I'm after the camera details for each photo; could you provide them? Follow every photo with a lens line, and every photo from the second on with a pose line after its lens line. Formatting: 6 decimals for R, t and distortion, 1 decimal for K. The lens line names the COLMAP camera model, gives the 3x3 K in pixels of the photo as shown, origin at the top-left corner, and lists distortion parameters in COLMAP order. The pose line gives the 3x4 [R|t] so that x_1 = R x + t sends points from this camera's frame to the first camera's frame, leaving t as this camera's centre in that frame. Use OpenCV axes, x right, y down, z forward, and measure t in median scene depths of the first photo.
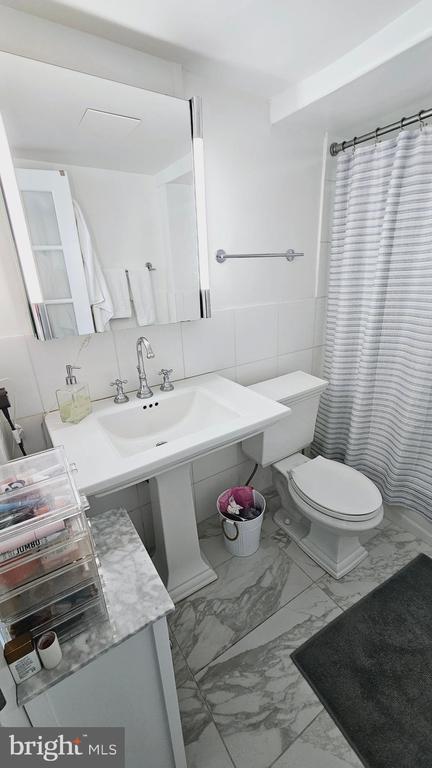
lens RADIAL K [[314.0, 0, 217.1], [0, 314.0, 381.1], [0, 0, 1]] dist [-0.001614, -0.000239]
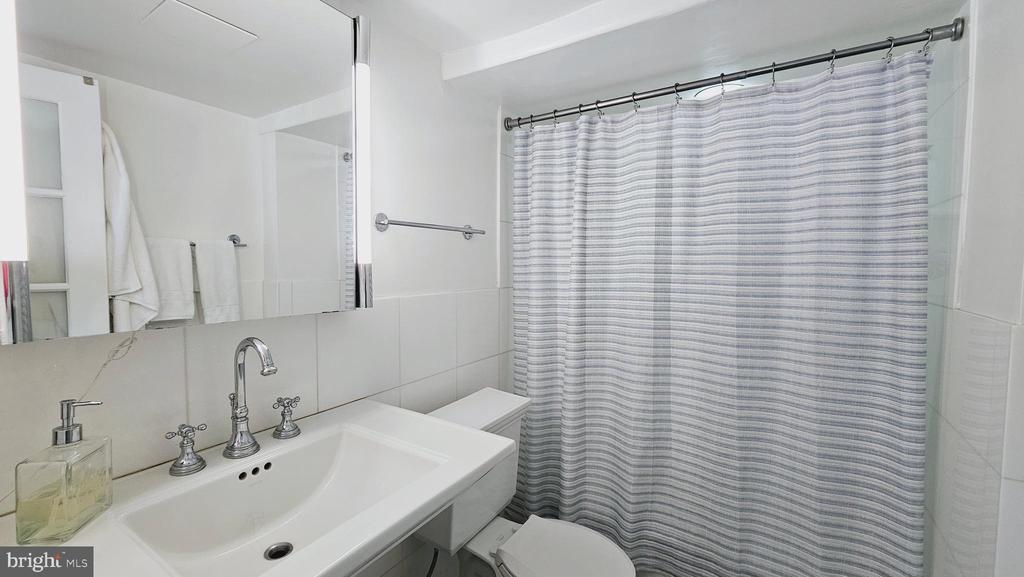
lens RADIAL K [[418.7, 0, 509.2], [0, 418.7, 286.1], [0, 0, 1]] dist [-0.001614, -0.000239]
pose [[0.912332, 0.023556, 0.408772, -0.098106], [0.097647, 0.957021, -0.273087, 0.013498], [-0.397636, 0.289061, 0.870821, 0.122327]]
